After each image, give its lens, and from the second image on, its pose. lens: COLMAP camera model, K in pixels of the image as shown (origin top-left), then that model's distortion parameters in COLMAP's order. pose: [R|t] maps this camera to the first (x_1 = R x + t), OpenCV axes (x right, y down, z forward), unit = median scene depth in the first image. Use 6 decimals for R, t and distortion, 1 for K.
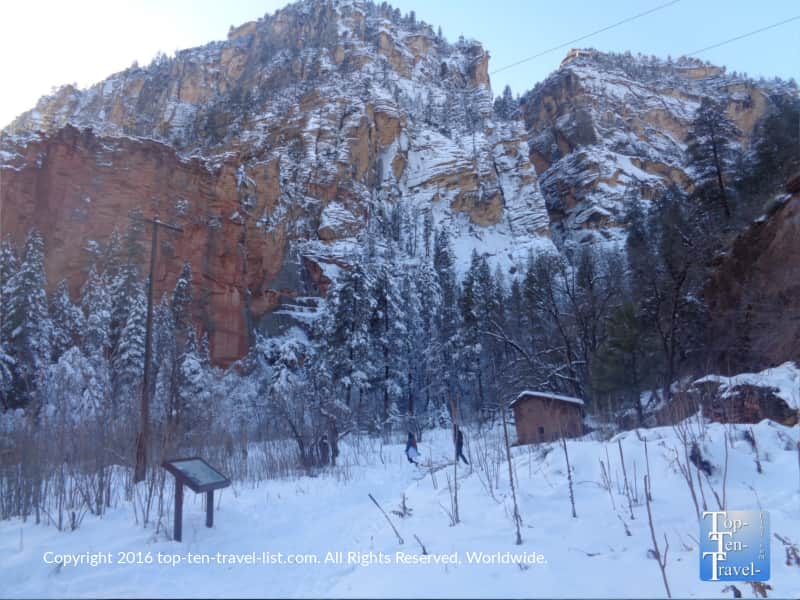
lens RADIAL K [[618.7, 0, 400.0], [0, 618.7, 300.0], [0, 0, 1]] dist [-0.001588, -0.000200]
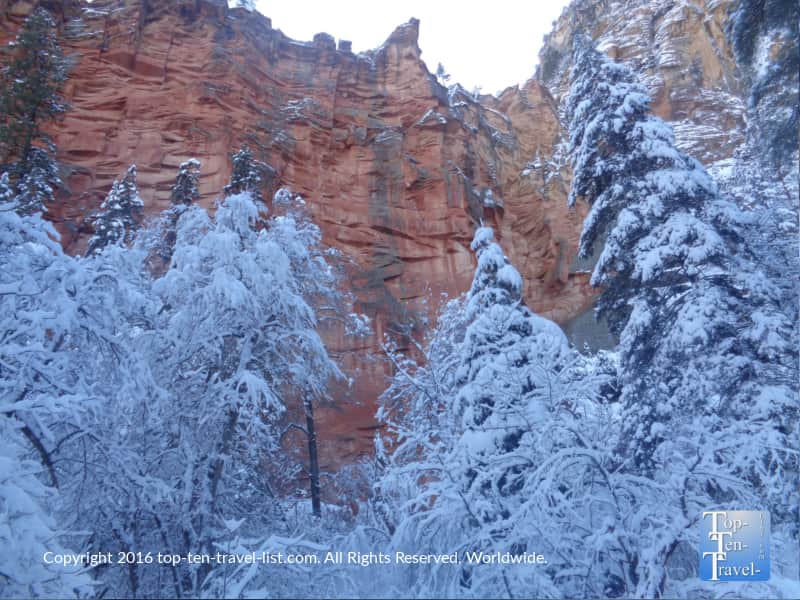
lens RADIAL K [[618.7, 0, 400.0], [0, 618.7, 300.0], [0, 0, 1]] dist [-0.001588, -0.000200]
pose [[0.764324, -0.329284, -0.554420, -0.052800], [0.209141, 0.939899, -0.269908, 0.139700], [0.609975, 0.090345, 0.787254, 0.608445]]
